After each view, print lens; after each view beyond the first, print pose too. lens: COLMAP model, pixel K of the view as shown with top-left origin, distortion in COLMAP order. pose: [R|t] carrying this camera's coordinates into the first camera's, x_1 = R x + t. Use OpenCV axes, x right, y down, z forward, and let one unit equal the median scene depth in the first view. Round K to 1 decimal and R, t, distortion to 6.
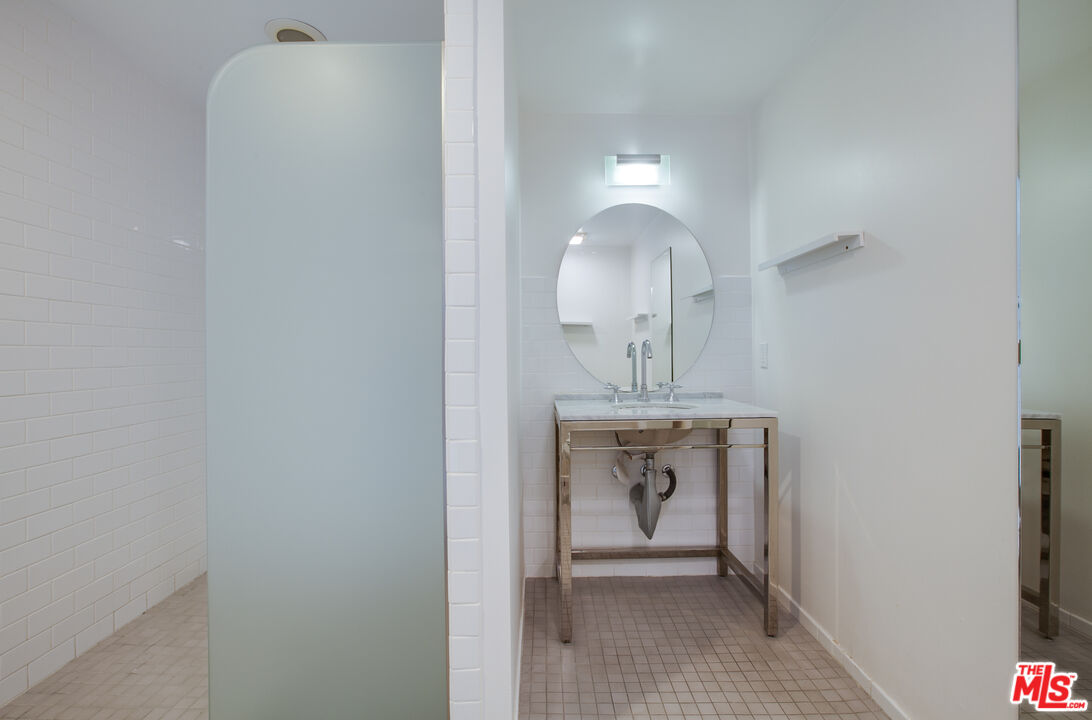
lens RADIAL K [[501.3, 0, 540.9], [0, 501.3, 370.7], [0, 0, 1]] dist [-0.062910, 0.033797]
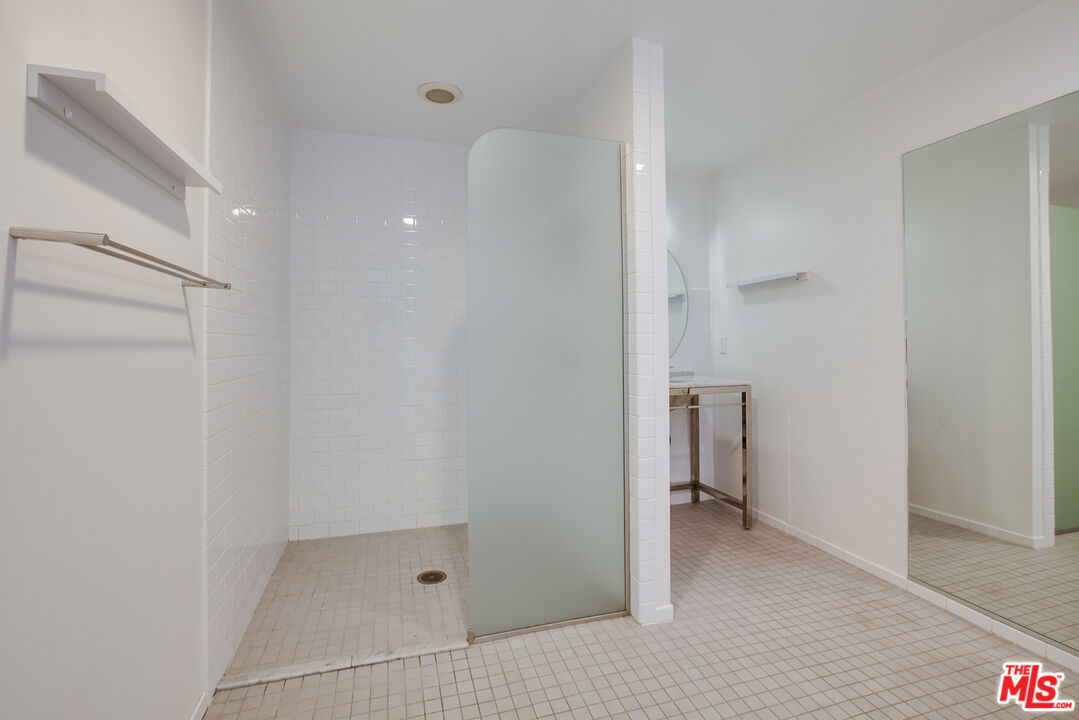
lens RADIAL K [[496.7, 0, 539.5], [0, 496.7, 360.0], [0, 0, 1]] dist [-0.033146, 0.001145]
pose [[0.954523, -0.007752, 0.298037, -0.604664], [0.008562, 0.999962, -0.001412, 0.012059], [-0.298015, 0.003900, 0.954553, -0.270996]]
